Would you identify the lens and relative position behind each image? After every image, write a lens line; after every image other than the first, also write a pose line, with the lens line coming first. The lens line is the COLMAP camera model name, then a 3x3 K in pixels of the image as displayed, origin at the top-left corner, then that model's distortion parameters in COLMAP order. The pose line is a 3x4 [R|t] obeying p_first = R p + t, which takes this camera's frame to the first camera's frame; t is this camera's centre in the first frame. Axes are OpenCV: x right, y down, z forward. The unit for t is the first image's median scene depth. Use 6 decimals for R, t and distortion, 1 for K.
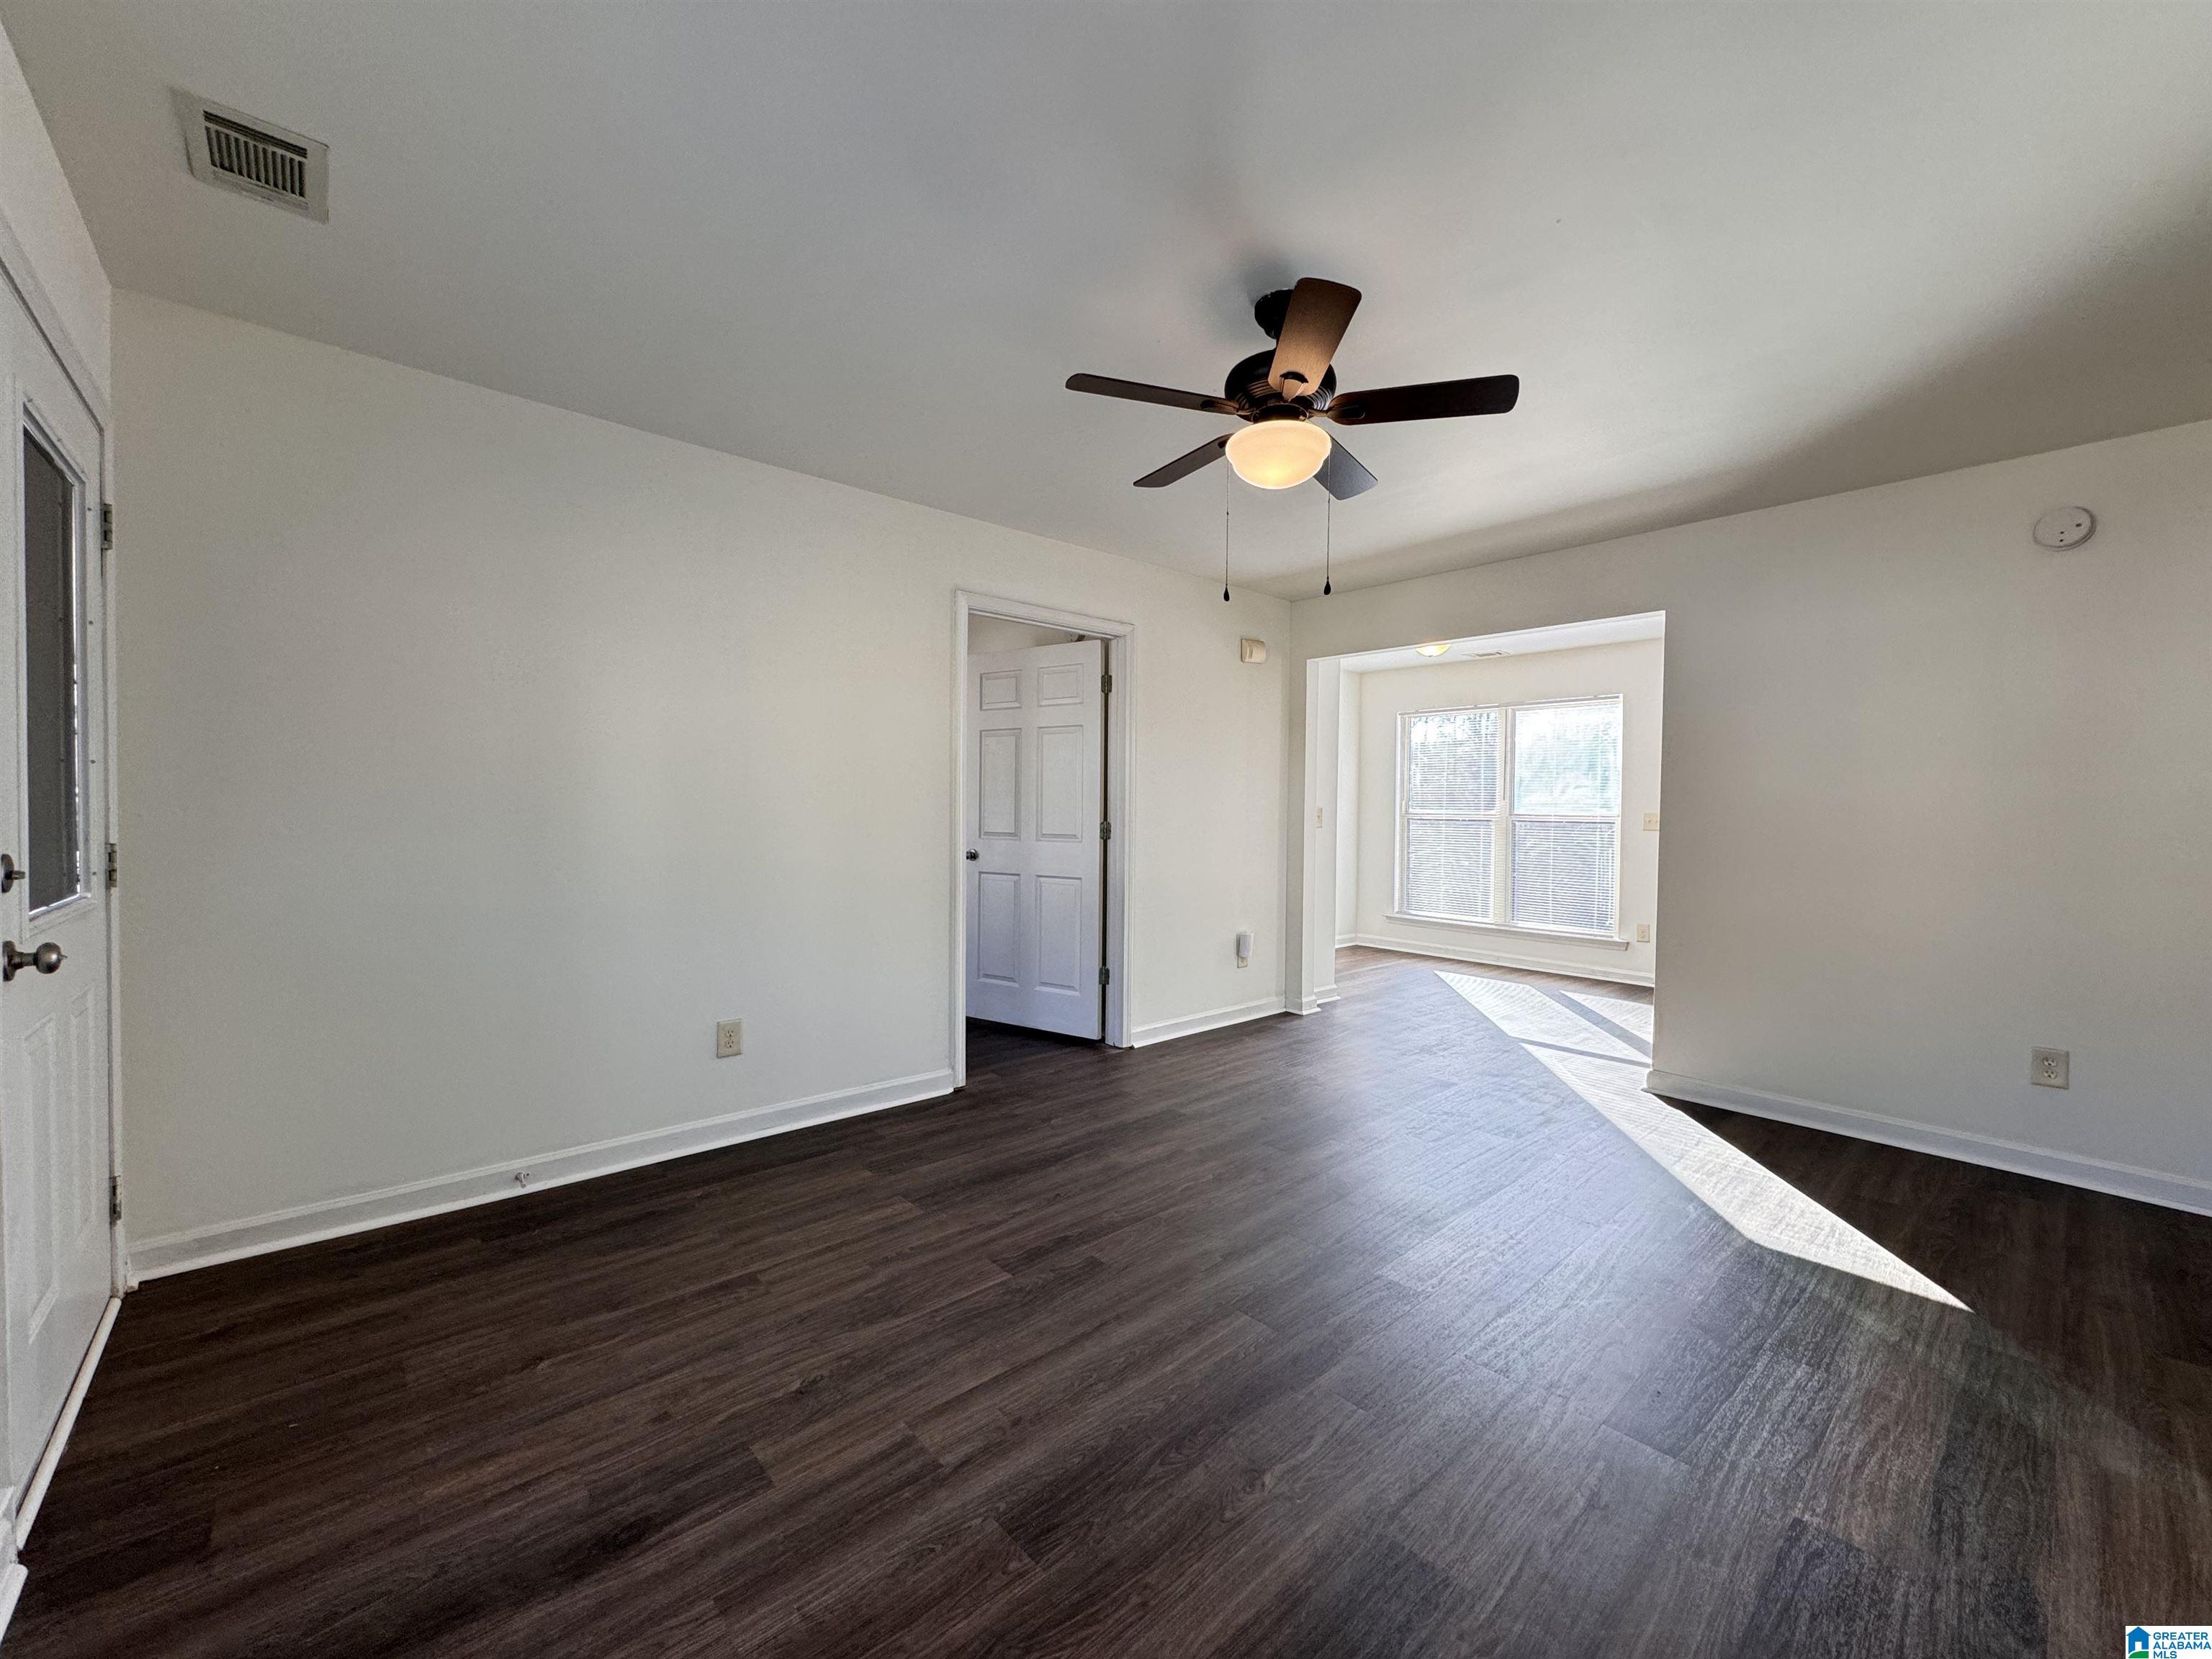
lens RADIAL K [[875.0, 0, 1096.7], [0, 875.0, 822.4], [0, 0, 1]] dist [-0.002223, -0.000743]
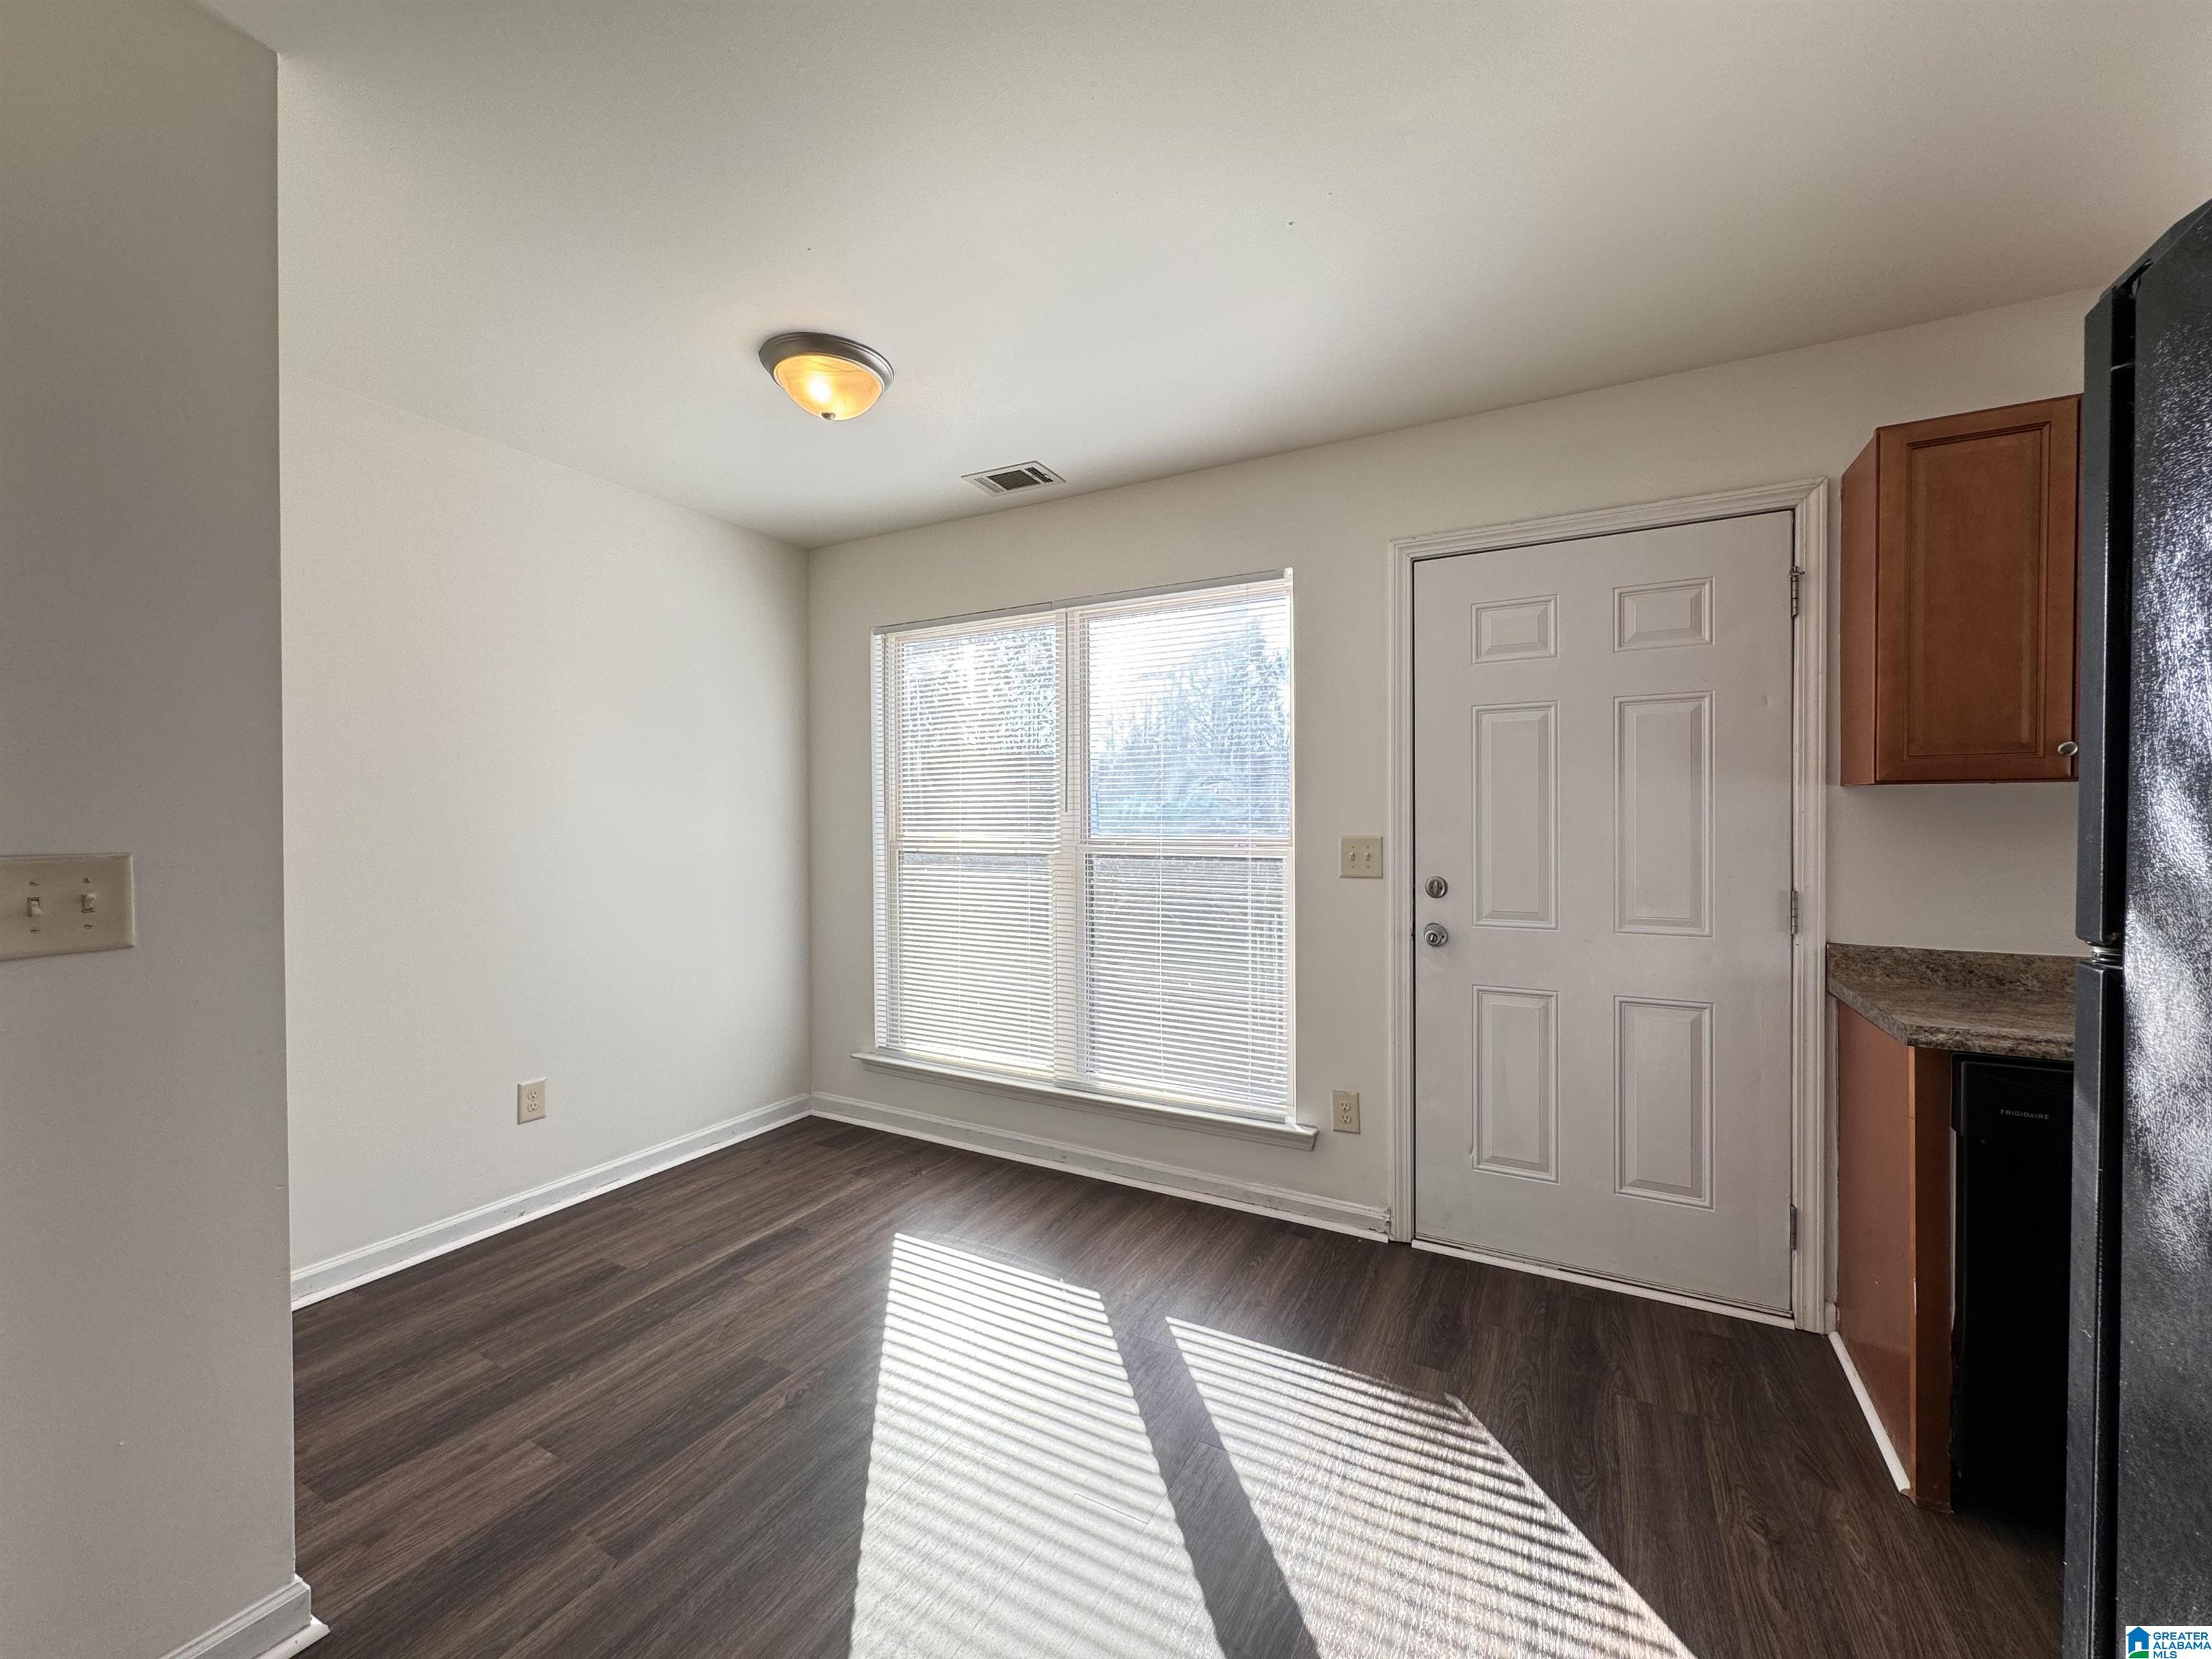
lens RADIAL K [[875.0, 0, 1112.0], [0, 875.0, 832.0], [0, 0, 1]] dist [-0.002223, -0.000743]
pose [[0.937134, -0.020406, 0.348373, 0.944242], [0.020869, 0.999779, 0.002424, -0.043521], [-0.348345, 0.004998, 0.937353, 1.623701]]
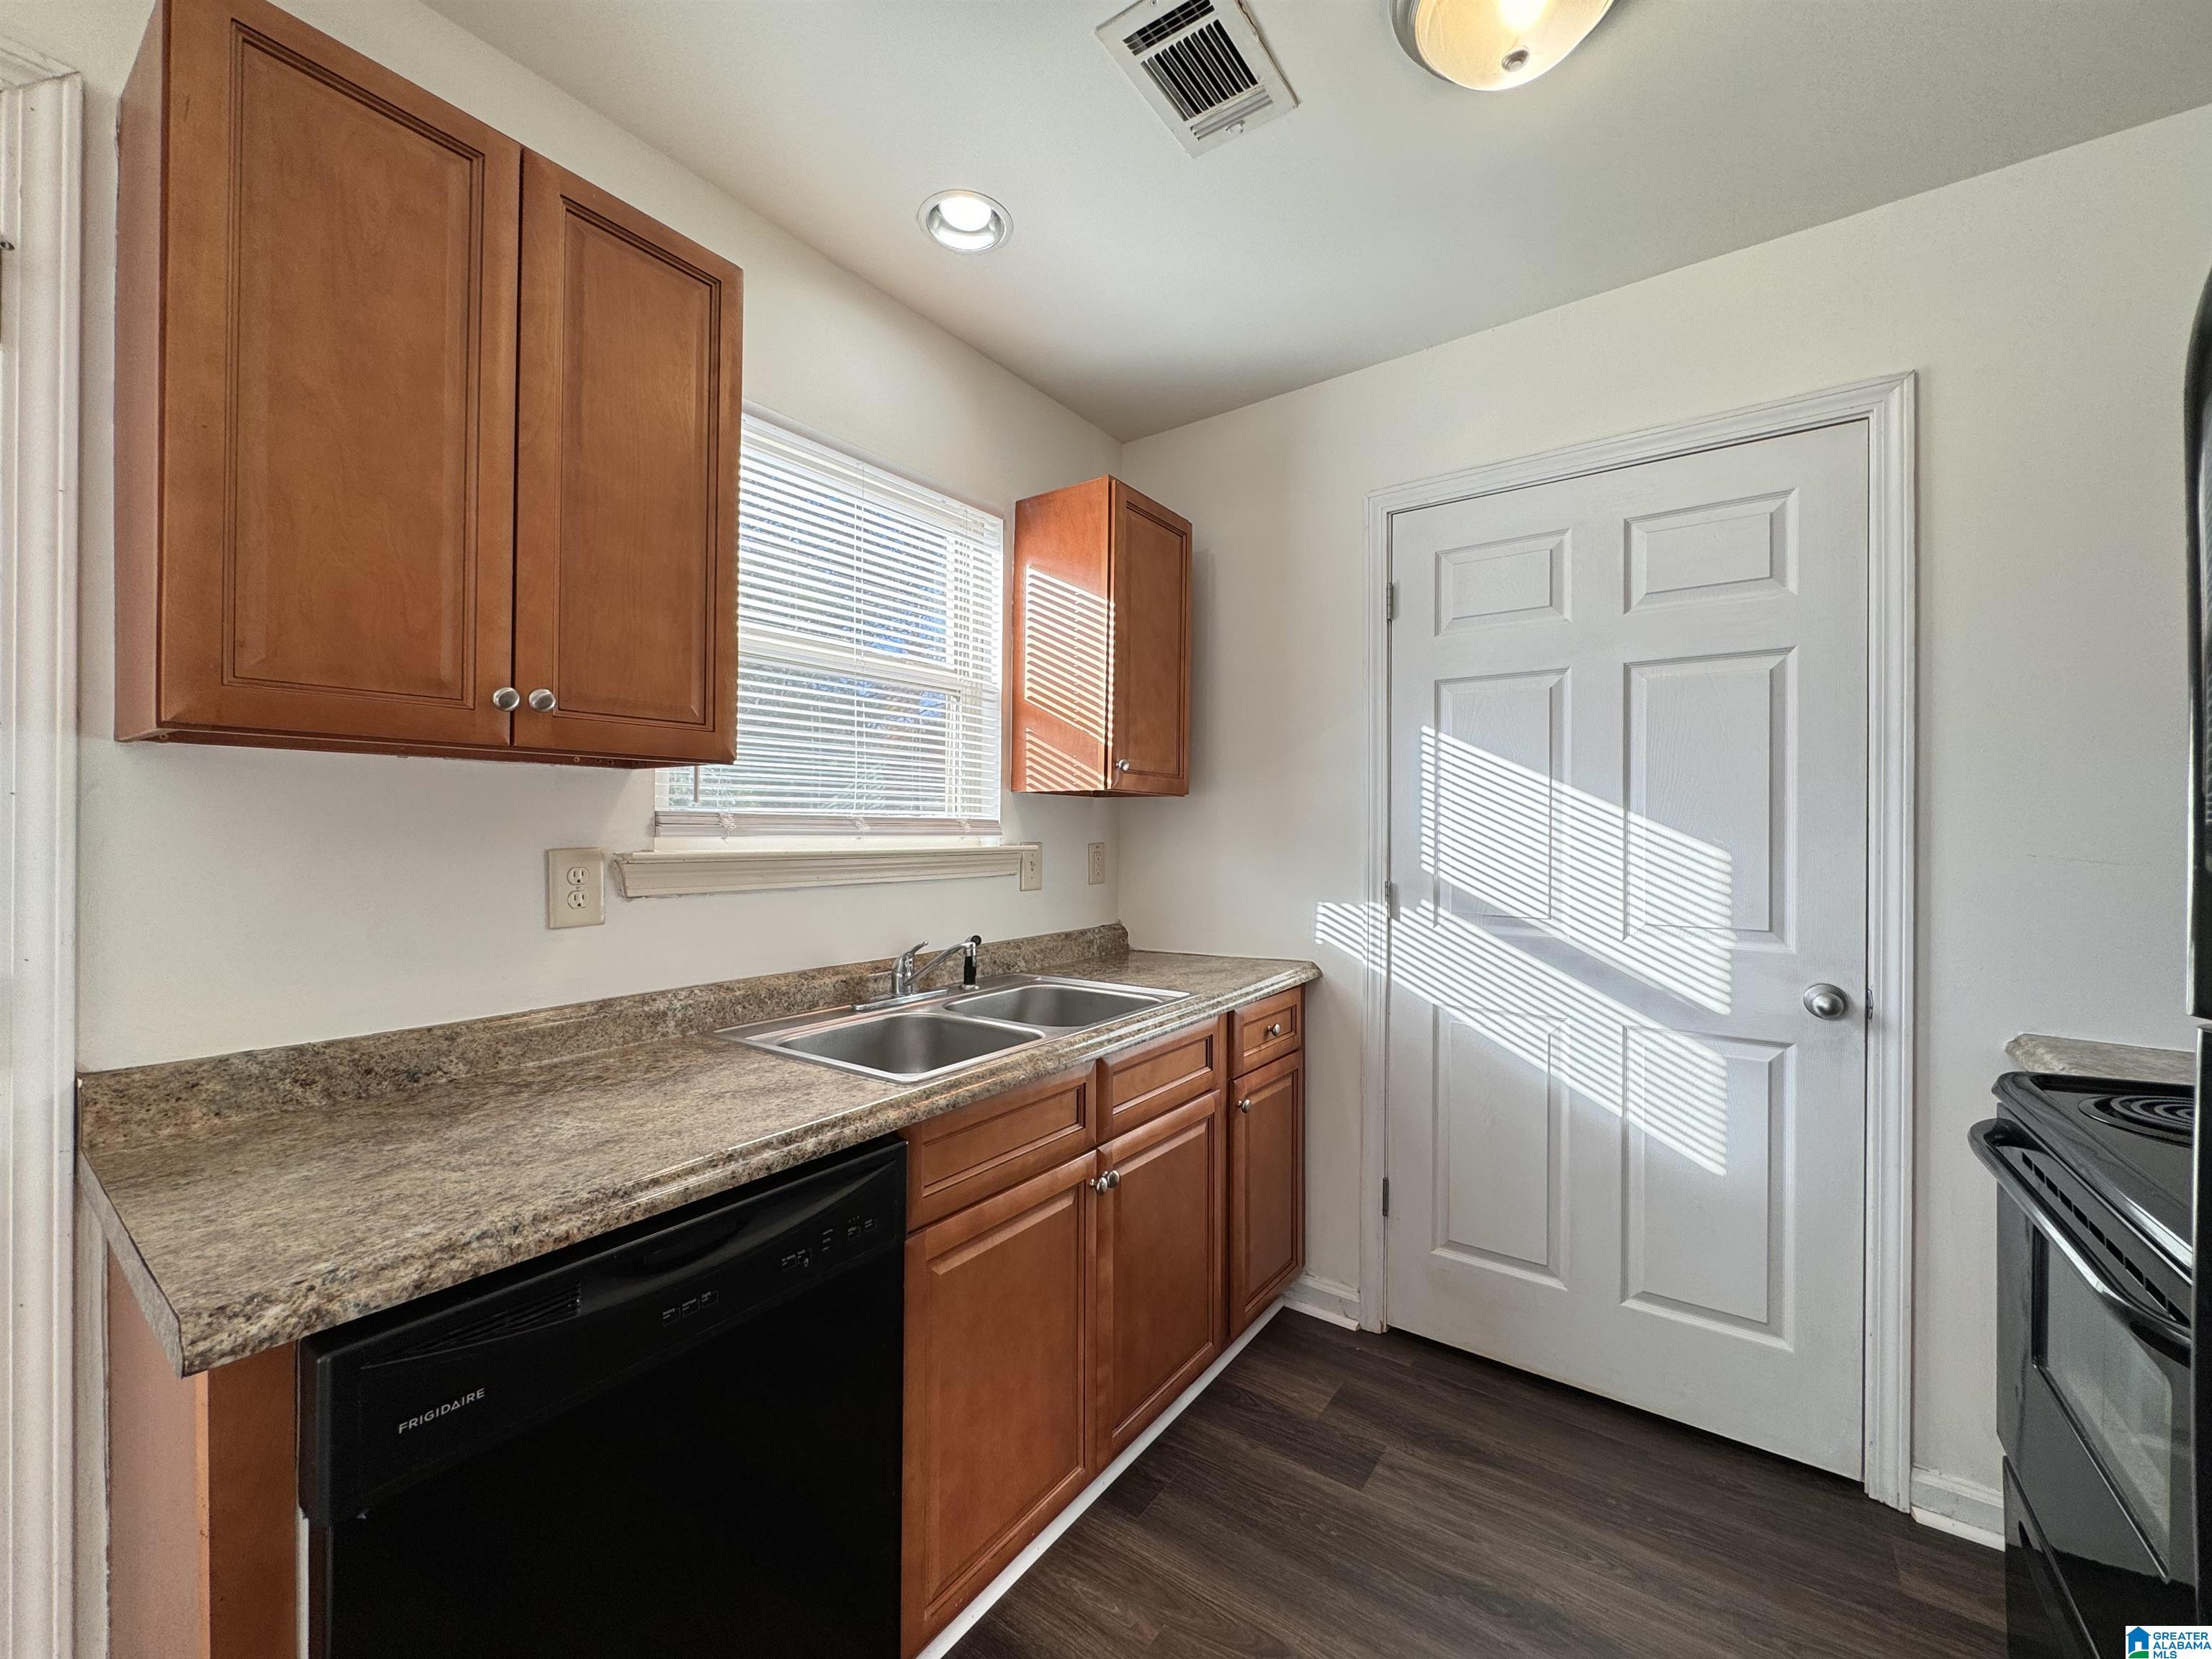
lens RADIAL K [[875.0, 0, 1102.8], [0, 875.0, 821.5], [0, 0, 1]] dist [-0.002223, -0.000743]
pose [[-0.229907, -0.010527, 0.973156, 1.441532], [0.006437, 0.999903, 0.012338, -0.035096], [-0.973191, 0.009101, -0.229817, 1.833968]]
